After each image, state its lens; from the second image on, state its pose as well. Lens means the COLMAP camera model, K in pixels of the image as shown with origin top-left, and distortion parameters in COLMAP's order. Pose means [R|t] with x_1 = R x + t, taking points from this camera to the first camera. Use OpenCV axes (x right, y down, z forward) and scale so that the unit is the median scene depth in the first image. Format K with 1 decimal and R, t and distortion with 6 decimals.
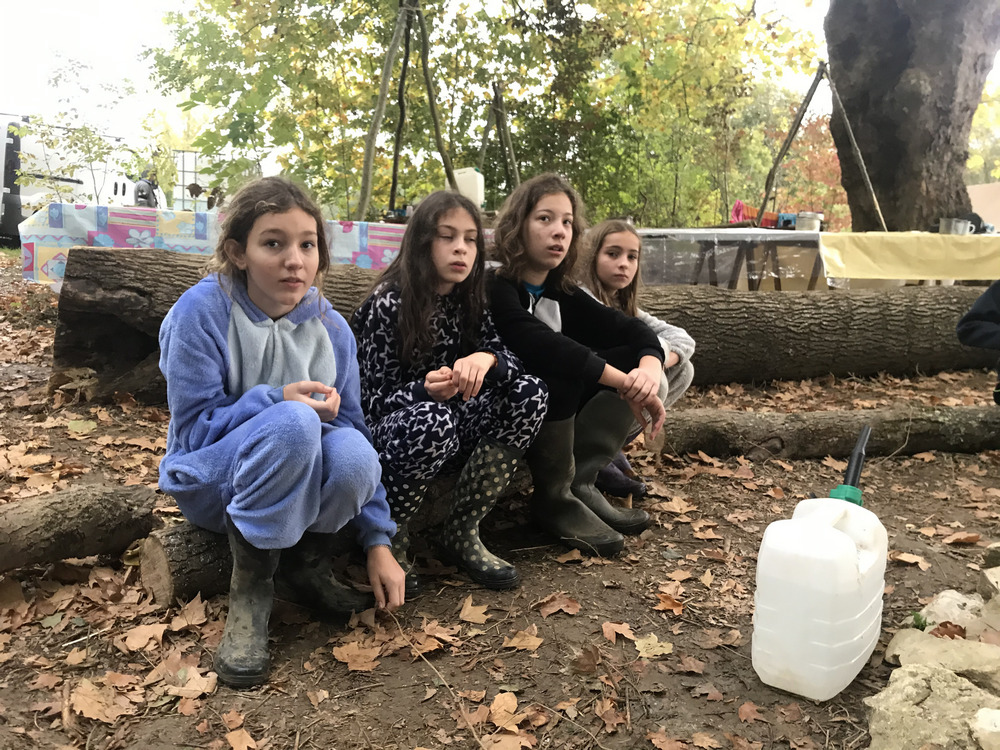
lens RADIAL K [[815.8, 0, 502.3], [0, 815.8, 377.1], [0, 0, 1]] dist [0.006408, -0.000969]
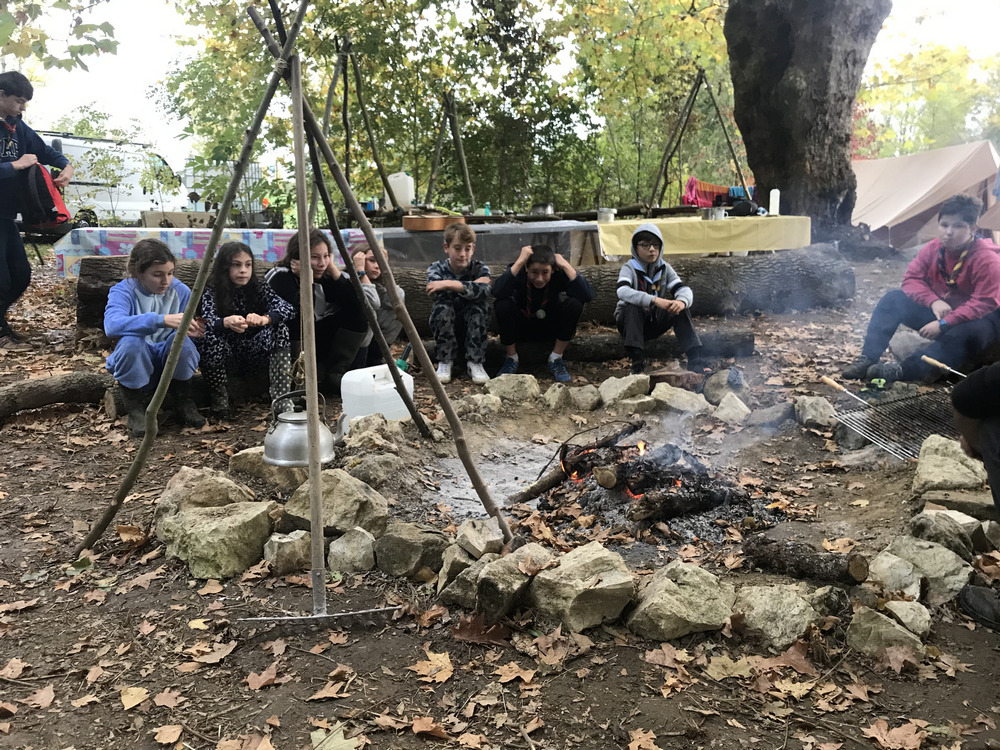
lens RADIAL K [[815.8, 0, 497.7], [0, 815.8, 373.2], [0, 0, 1]] dist [0.006408, -0.000969]
pose [[0.997856, -0.025350, -0.060344, 0.164860], [0.027098, 0.999231, 0.028328, 0.022411], [0.059580, -0.029902, 0.997776, -0.251577]]
